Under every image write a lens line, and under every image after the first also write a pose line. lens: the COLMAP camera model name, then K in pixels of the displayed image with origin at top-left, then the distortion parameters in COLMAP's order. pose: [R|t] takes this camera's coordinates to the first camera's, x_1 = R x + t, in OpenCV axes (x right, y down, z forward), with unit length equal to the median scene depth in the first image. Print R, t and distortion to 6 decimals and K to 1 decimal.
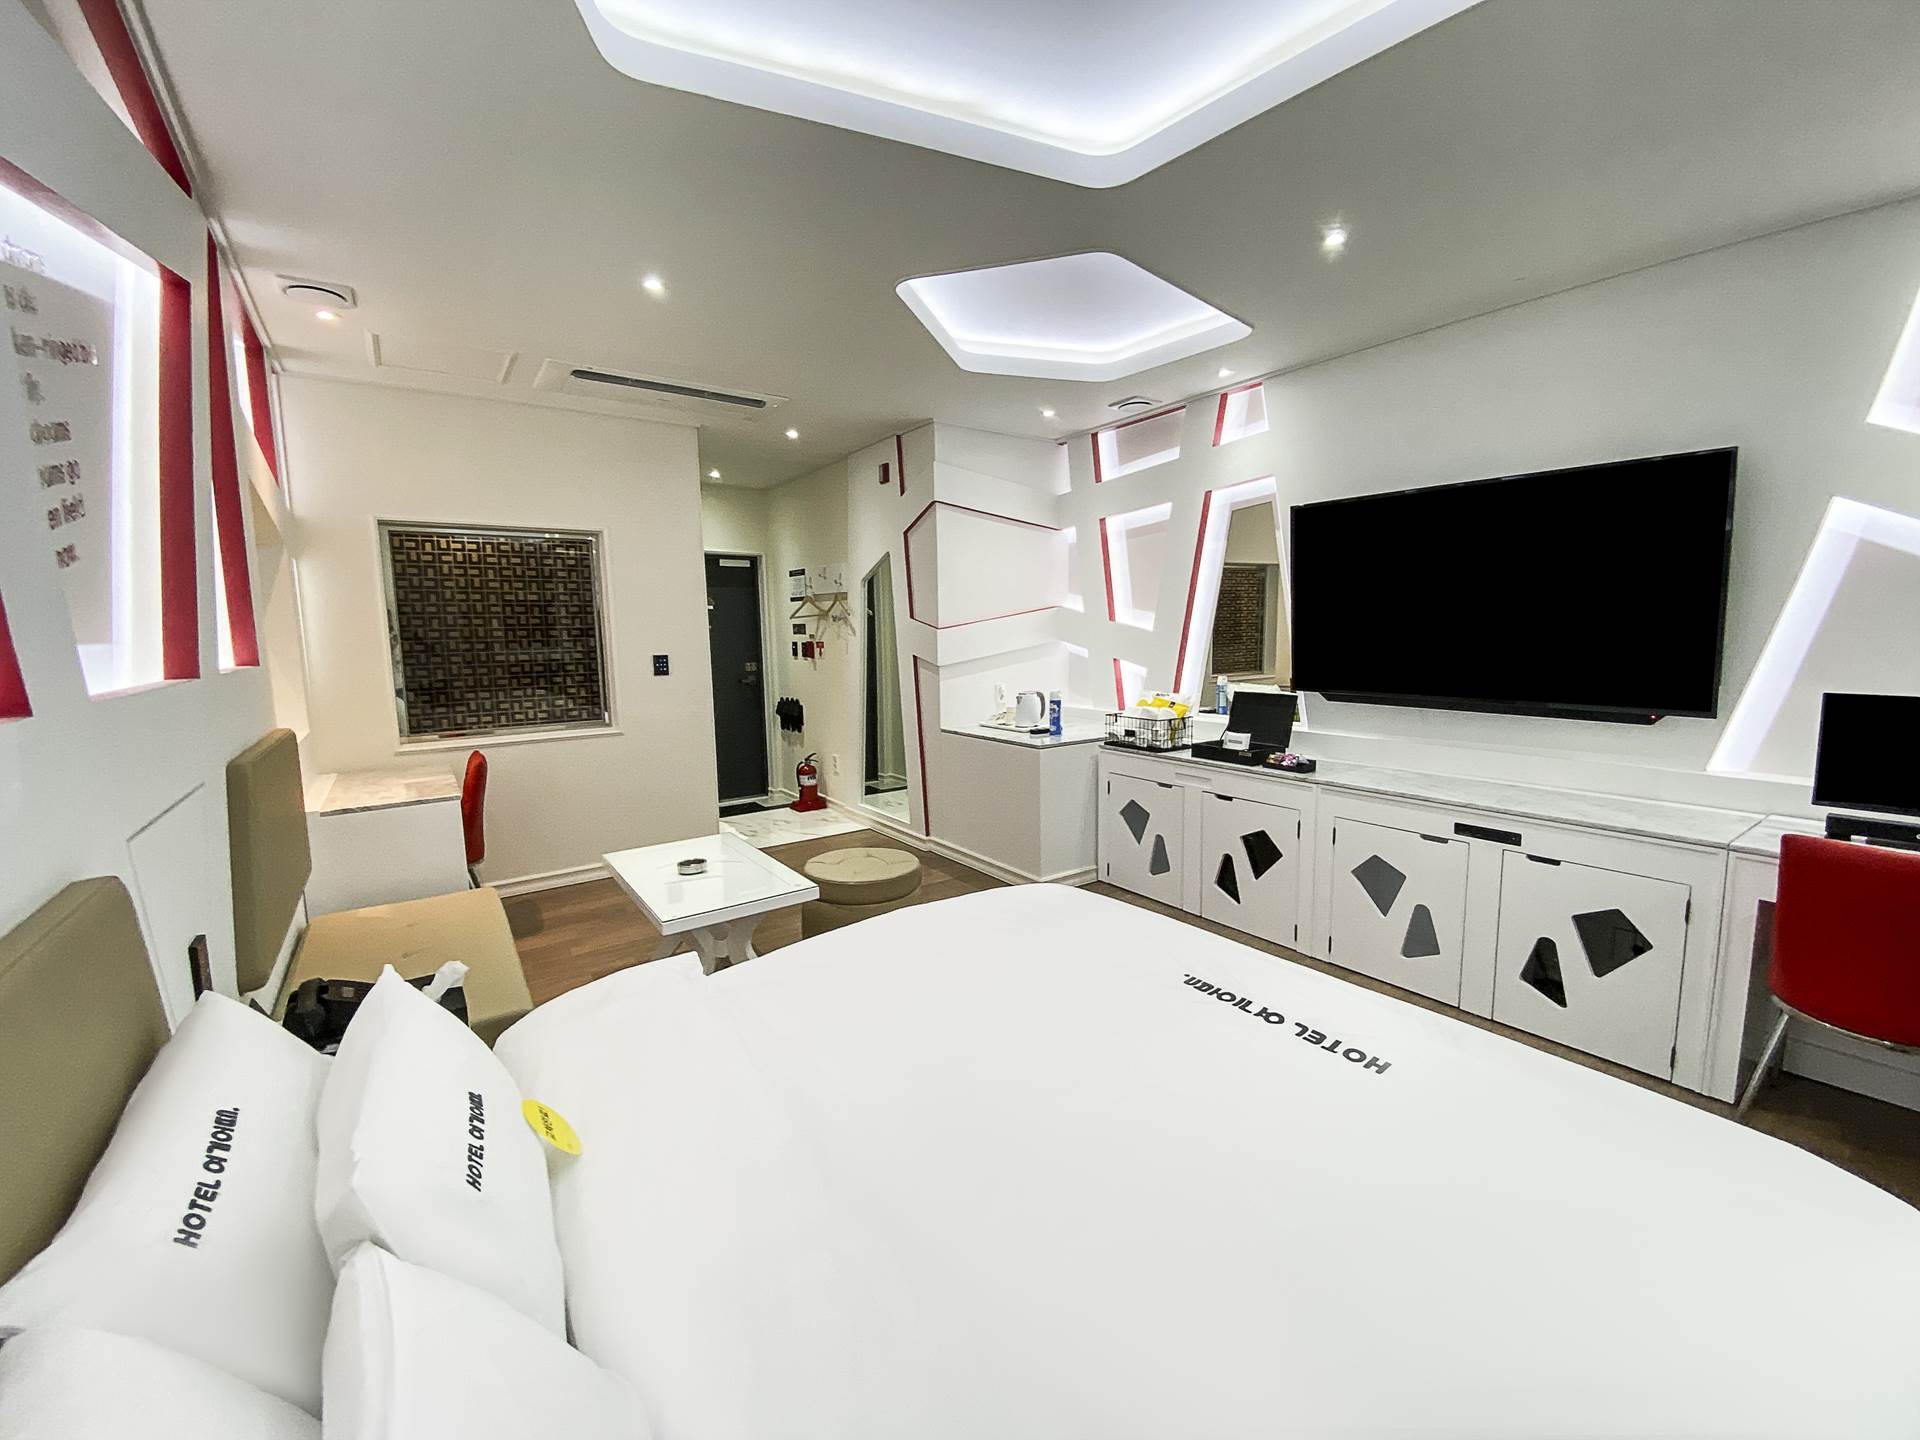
lens RADIAL K [[754.6, 0, 961.5], [0, 754.6, 726.0], [0, 0, 1]] dist [-0.001806, -0.019207]
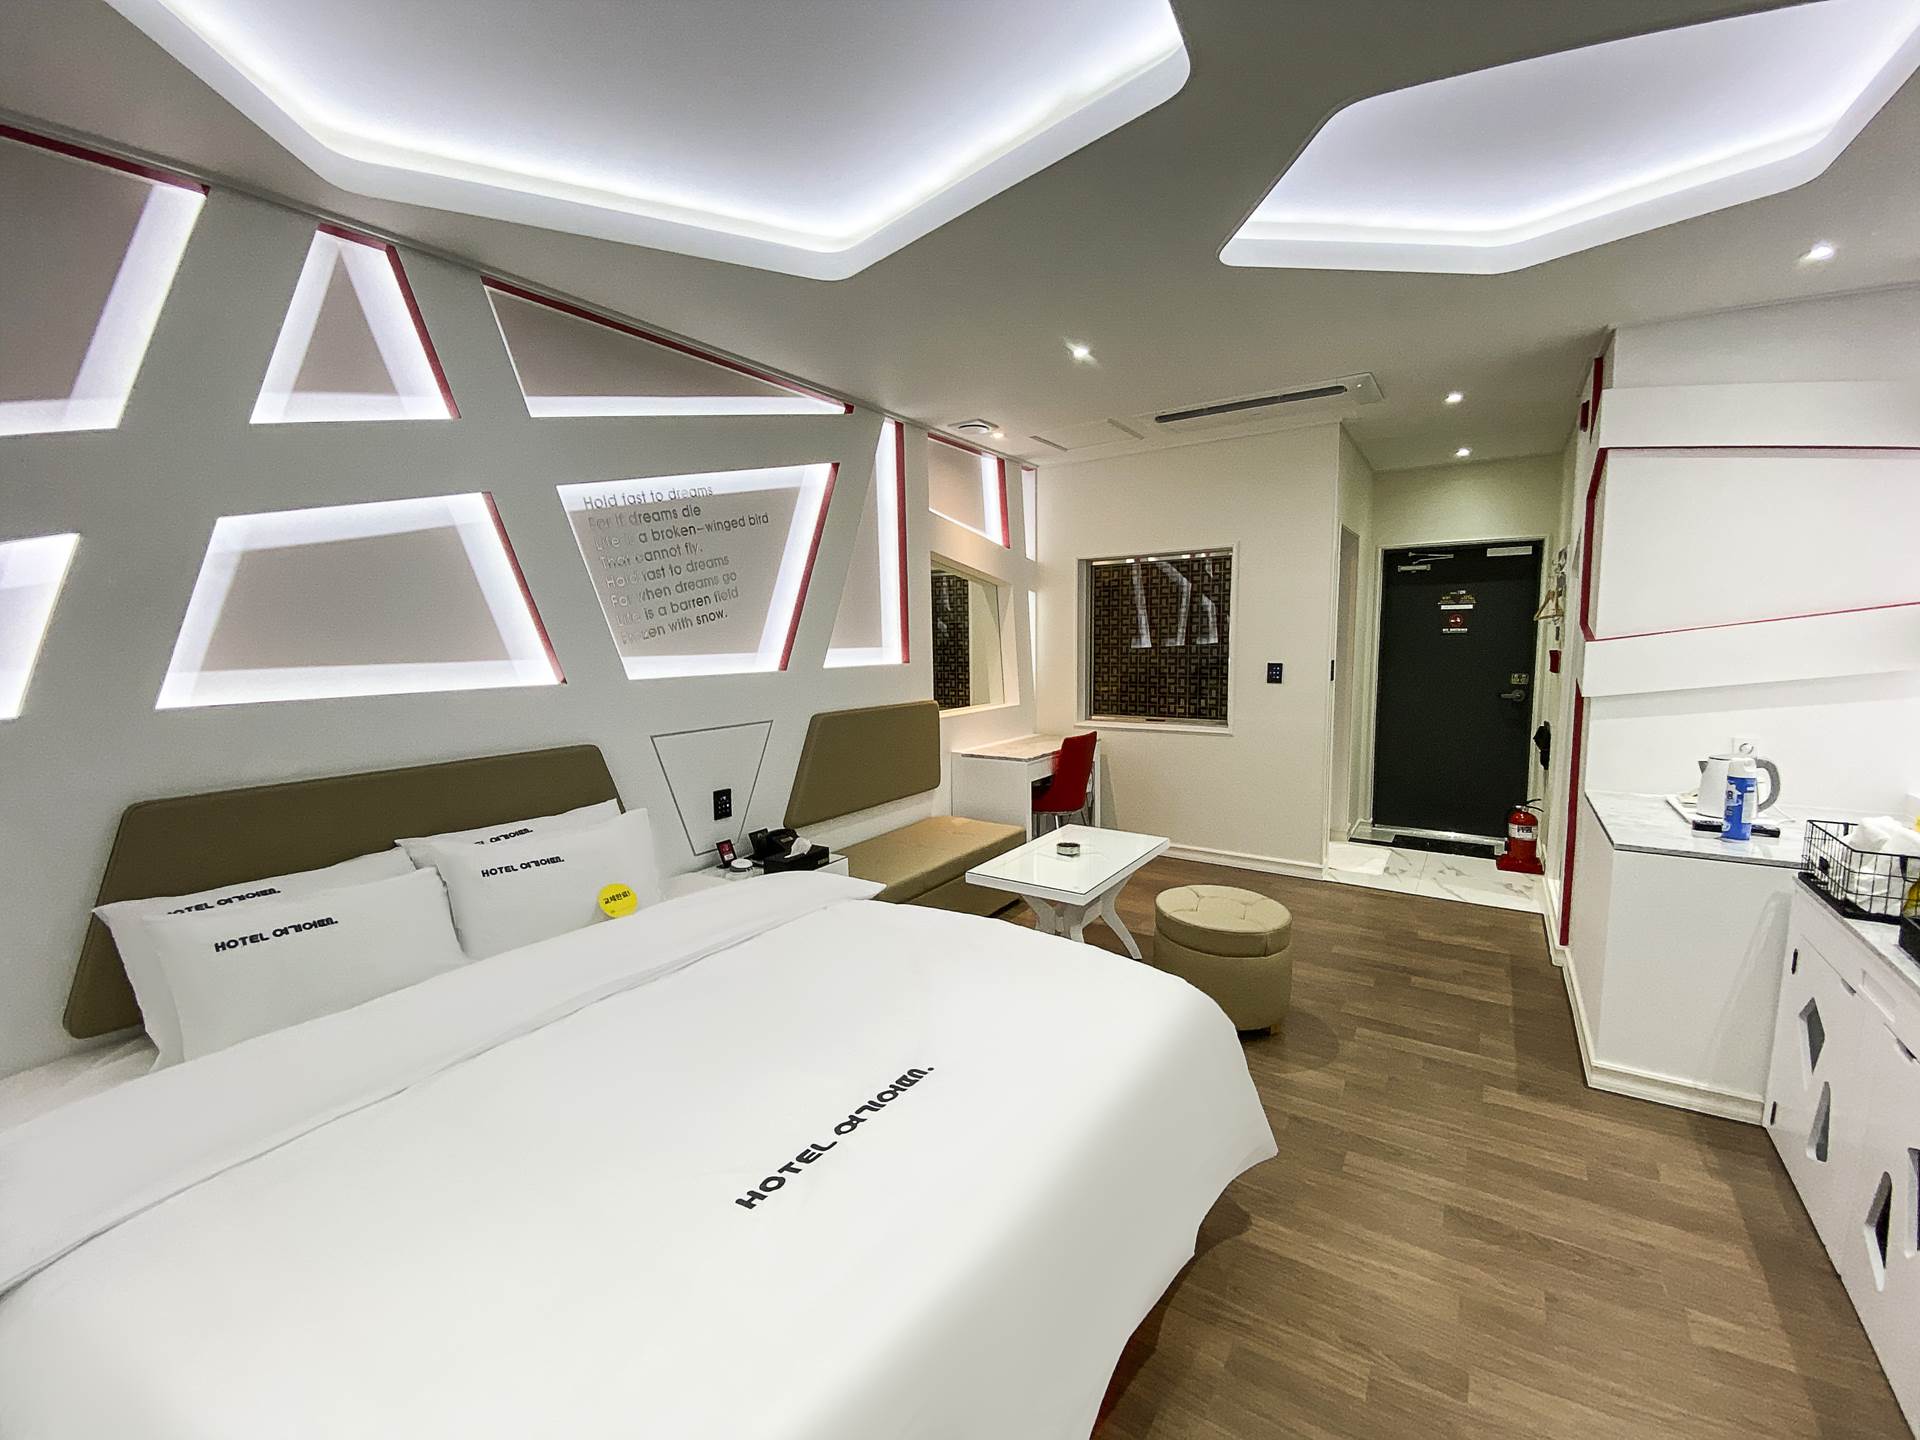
lens RADIAL K [[754.6, 0, 961.5], [0, 754.6, 726.0], [0, 0, 1]] dist [-0.001806, -0.019207]
pose [[0.328777, 0.118056, -0.937000, 0.455790], [-0.106268, 0.990480, 0.087507, -0.060054], [0.938410, 0.070802, 0.338192, 0.299693]]
